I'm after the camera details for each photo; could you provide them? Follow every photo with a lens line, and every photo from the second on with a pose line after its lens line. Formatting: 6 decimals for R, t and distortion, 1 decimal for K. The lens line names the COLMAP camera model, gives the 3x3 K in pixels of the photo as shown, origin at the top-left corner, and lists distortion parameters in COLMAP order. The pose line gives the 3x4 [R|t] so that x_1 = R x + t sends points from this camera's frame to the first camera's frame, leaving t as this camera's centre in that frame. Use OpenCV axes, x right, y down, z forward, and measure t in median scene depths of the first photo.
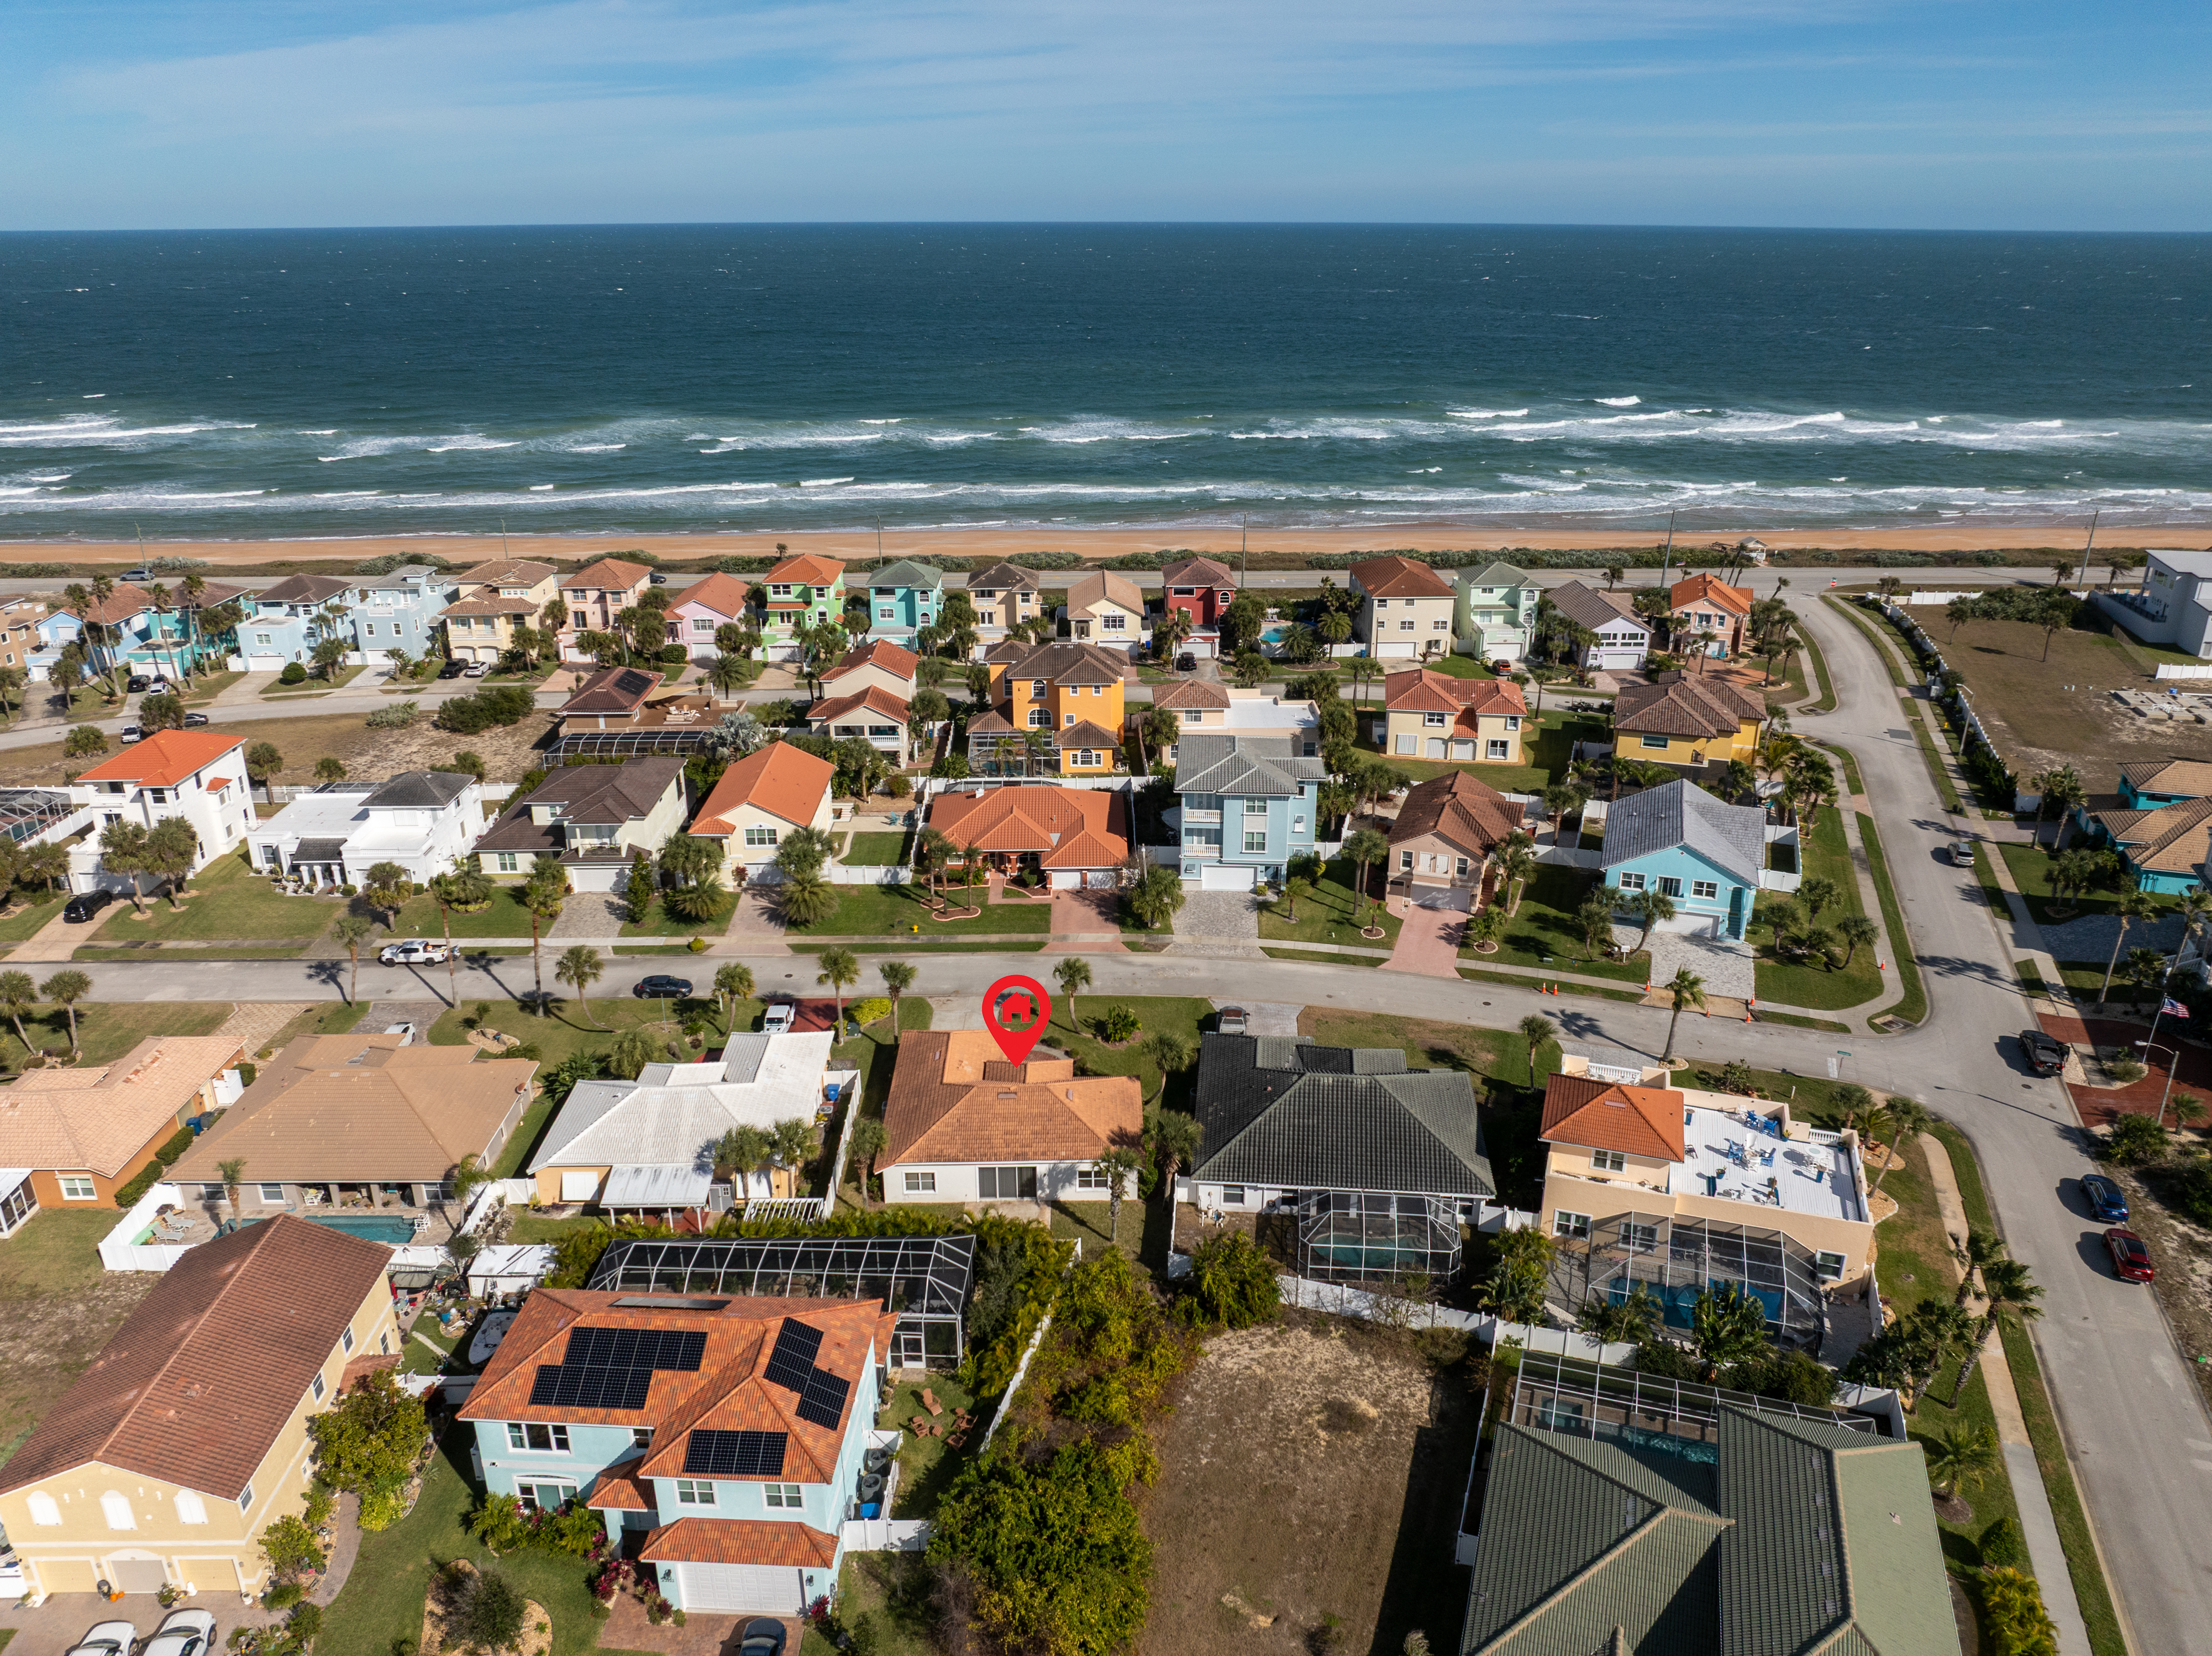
lens RADIAL K [[1570.7, 0, 1121.5], [0, 1570.7, 826.2], [0, 0, 1]] dist [-0.018587, -0.031086]
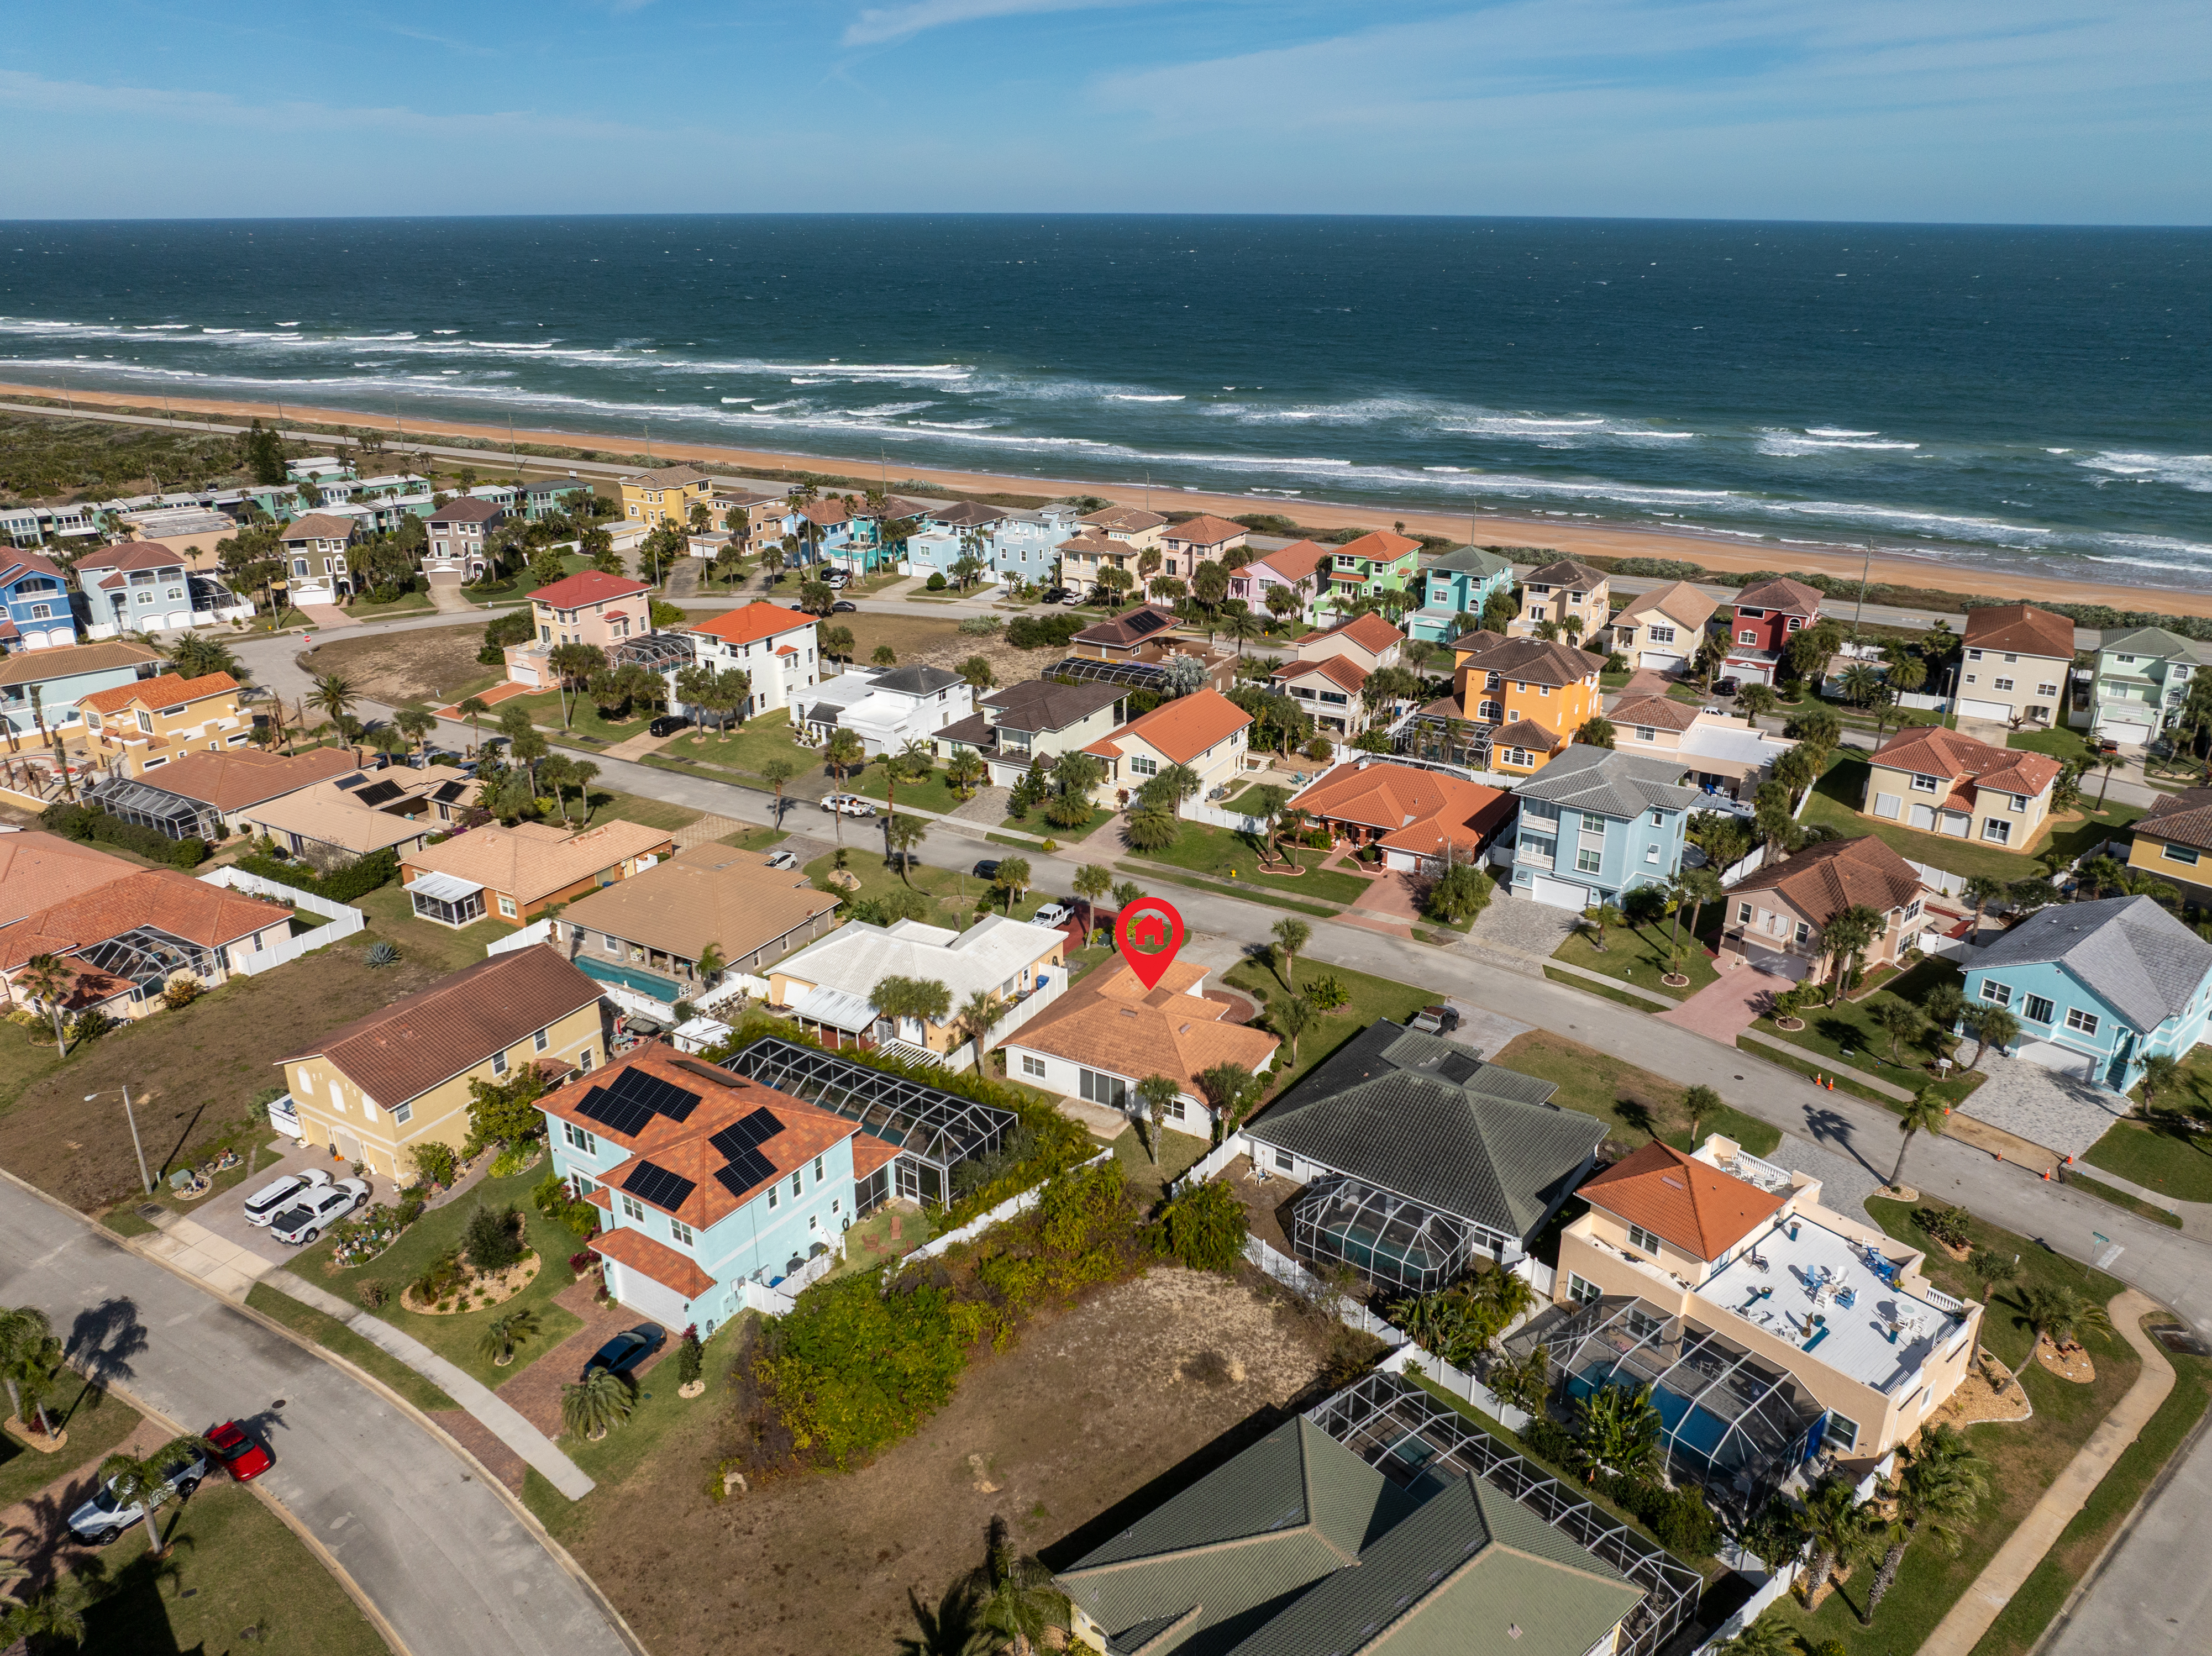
lens RADIAL K [[1570.7, 0, 1121.5], [0, 1570.7, 826.2], [0, 0, 1]] dist [-0.018587, -0.031086]
pose [[0.855901, 0.191483, -0.480384, 0.291048], [-0.189902, 0.980401, 0.052443, -0.006589], [0.481011, 0.046340, 0.875489, 0.035807]]
